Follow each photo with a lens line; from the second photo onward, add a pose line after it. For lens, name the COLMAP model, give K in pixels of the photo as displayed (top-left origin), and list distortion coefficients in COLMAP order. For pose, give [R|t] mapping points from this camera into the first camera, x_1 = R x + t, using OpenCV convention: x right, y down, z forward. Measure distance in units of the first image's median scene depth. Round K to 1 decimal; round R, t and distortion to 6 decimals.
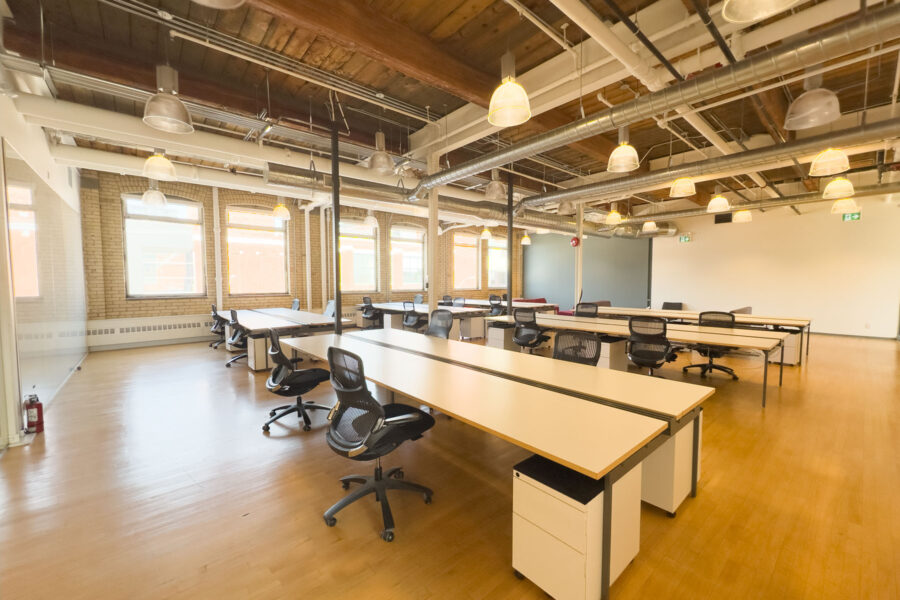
lens RADIAL K [[361.0, 0, 451.8], [0, 361.0, 302.1], [0, 0, 1]] dist [-0.004175, -0.000281]
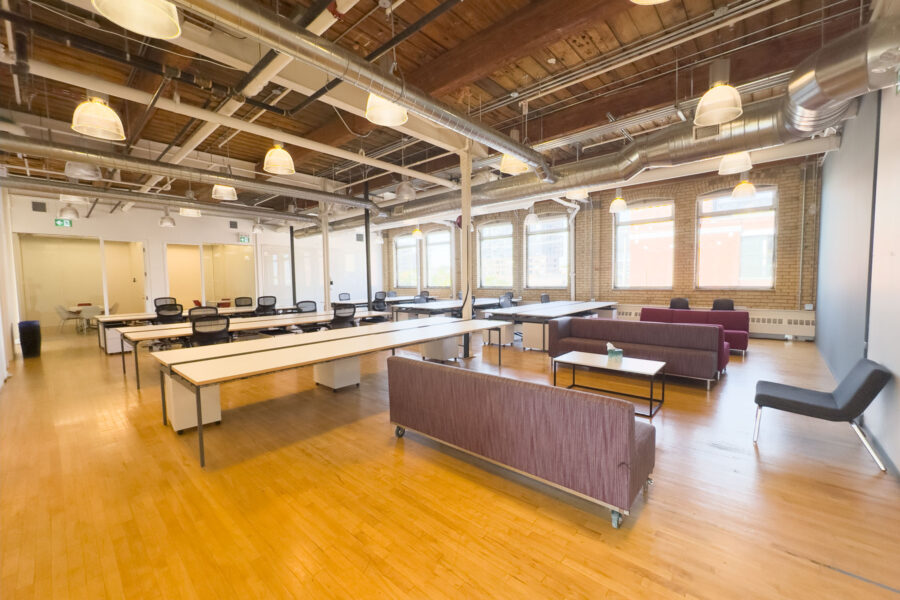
lens RADIAL K [[361.0, 0, 450.7], [0, 361.0, 300.1], [0, 0, 1]] dist [-0.004175, -0.000281]
pose [[0.138926, 0.059209, -0.988531, 0.608441], [-0.042738, 0.997640, 0.053749, -0.031713], [0.989380, 0.034780, 0.141128, 0.520059]]
